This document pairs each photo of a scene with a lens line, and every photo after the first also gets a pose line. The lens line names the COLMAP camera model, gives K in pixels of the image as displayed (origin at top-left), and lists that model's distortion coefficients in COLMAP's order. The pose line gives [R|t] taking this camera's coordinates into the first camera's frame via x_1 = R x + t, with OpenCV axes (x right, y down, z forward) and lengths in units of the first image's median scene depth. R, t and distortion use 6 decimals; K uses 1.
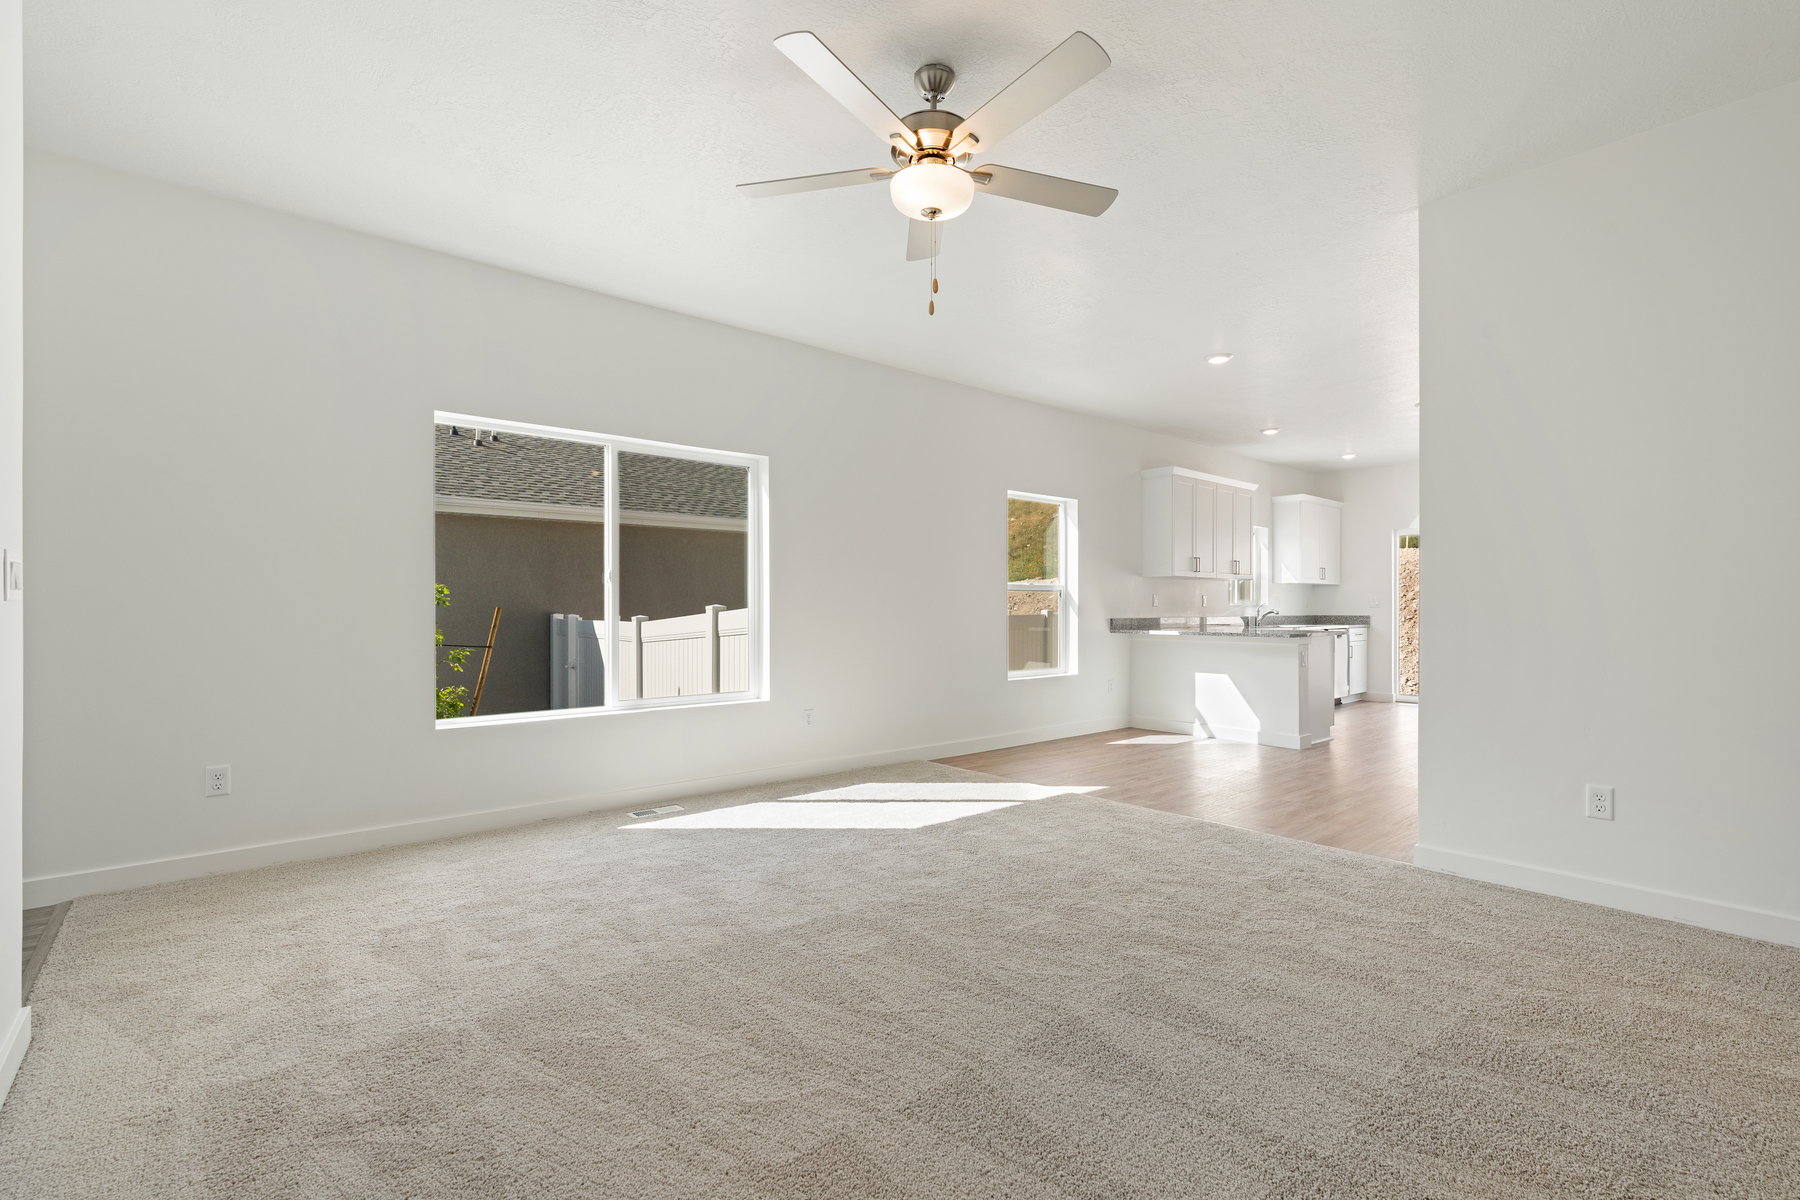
lens RADIAL K [[814.3, 0, 900.3], [0, 814.3, 600.4], [0, 0, 1]] dist [-0.001120, -0.000049]
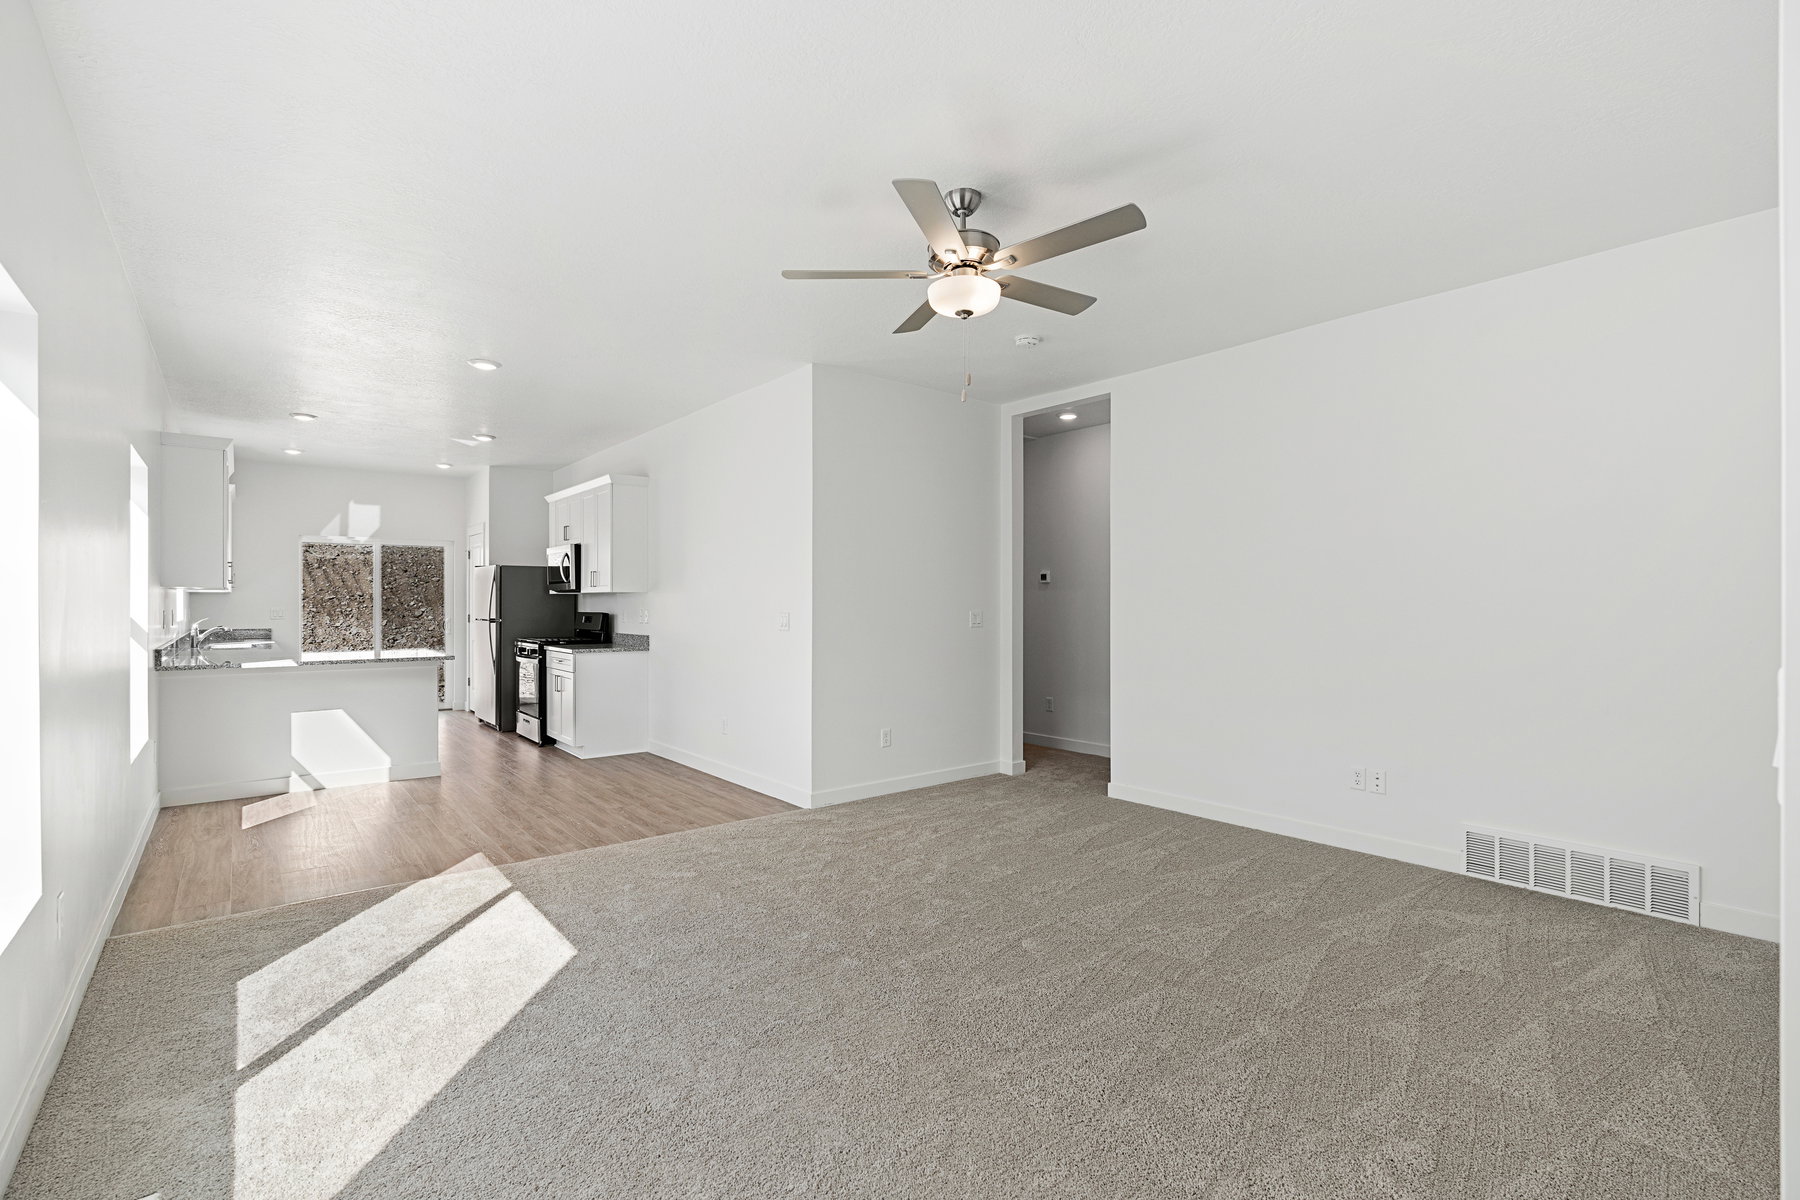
lens RADIAL K [[814.3, 0, 899.7], [0, 814.3, 602.9], [0, 0, 1]] dist [-0.001120, -0.000049]
pose [[0.041287, -0.003870, 0.999140, -0.403433], [-0.006781, 0.999968, 0.004153, -0.025618], [-0.999124, -0.006947, 0.041259, 0.380035]]
